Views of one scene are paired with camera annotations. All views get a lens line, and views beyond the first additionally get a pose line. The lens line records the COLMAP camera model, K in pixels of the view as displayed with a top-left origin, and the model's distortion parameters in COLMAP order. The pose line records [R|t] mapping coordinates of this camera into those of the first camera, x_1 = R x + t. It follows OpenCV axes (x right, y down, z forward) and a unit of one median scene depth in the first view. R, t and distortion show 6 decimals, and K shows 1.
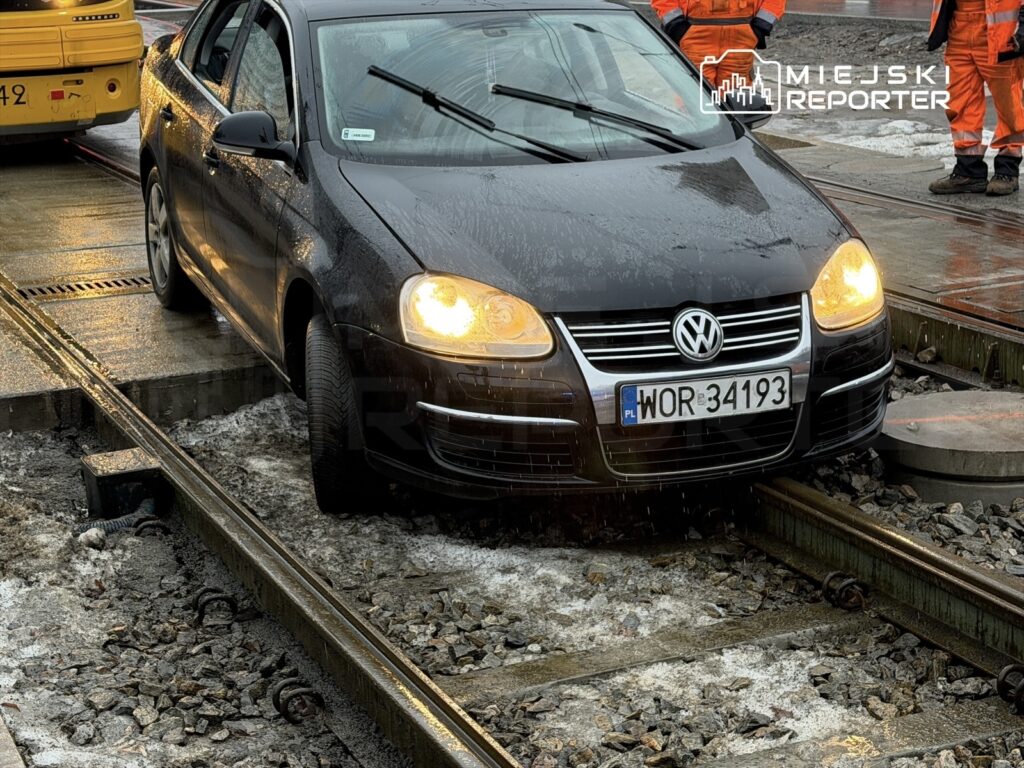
lens RADIAL K [[1951.5, 0, 532.0], [0, 1951.5, 387.6], [0, 0, 1]] dist [0.115026, 0.155782]
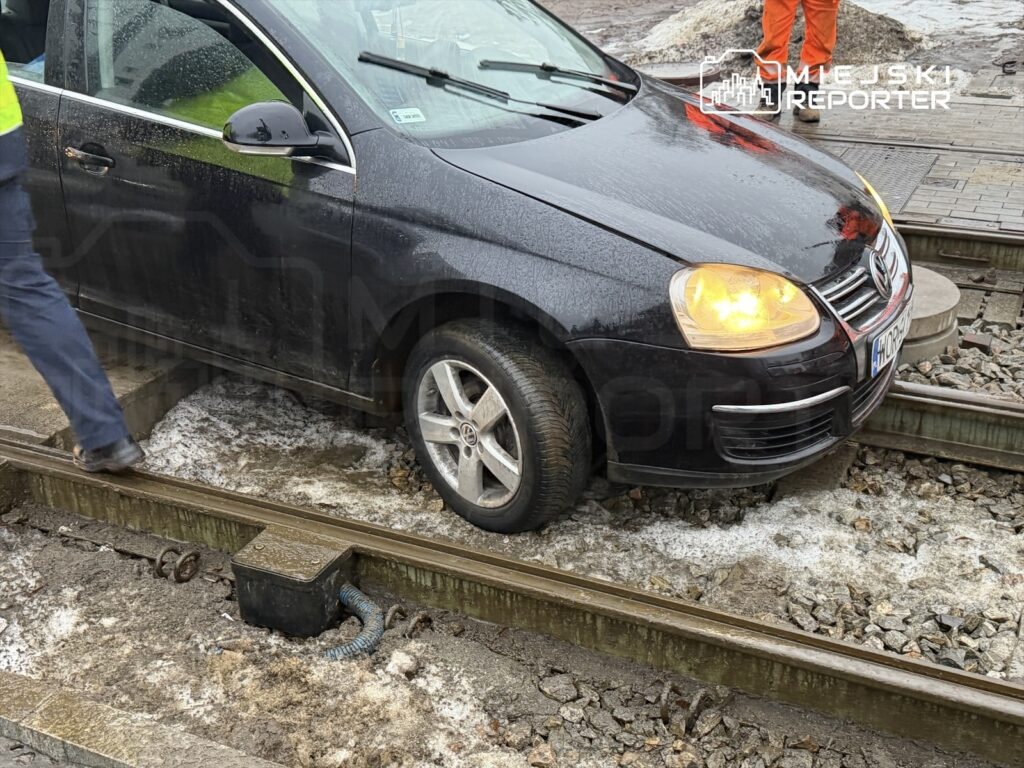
lens RADIAL K [[1216.5, 0, 505.5], [0, 1216.5, 383.9], [0, 0, 1]] dist [0.248221, -0.647133]
pose [[0.766761, -0.251233, 0.590728, -0.477531], [0.150550, 0.964947, 0.214972, -0.143574], [-0.624029, -0.075897, 0.777706, 0.603935]]
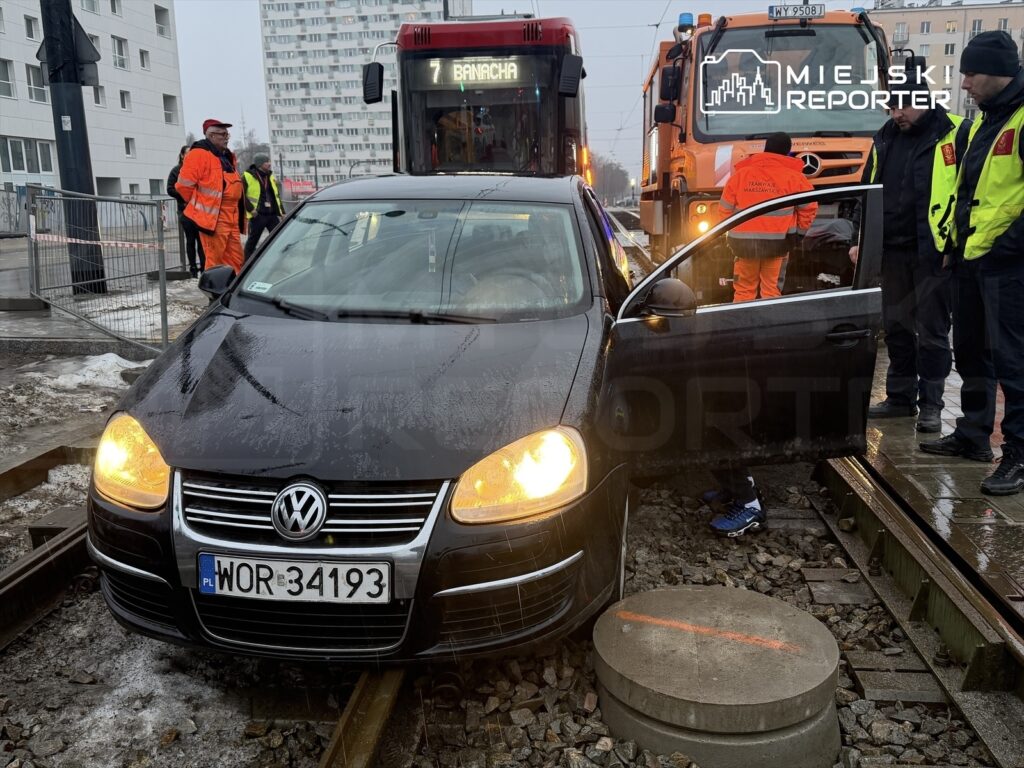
lens RADIAL K [[895.2, 0, 512.8], [0, 895.2, 396.8], [0, 0, 1]] dist [0.109098, -0.156276]
pose [[0.874148, 0.117664, -0.471189, 0.380694], [-0.123117, 0.992203, 0.019365, -0.104722], [0.469794, 0.041084, 0.881819, 0.655504]]
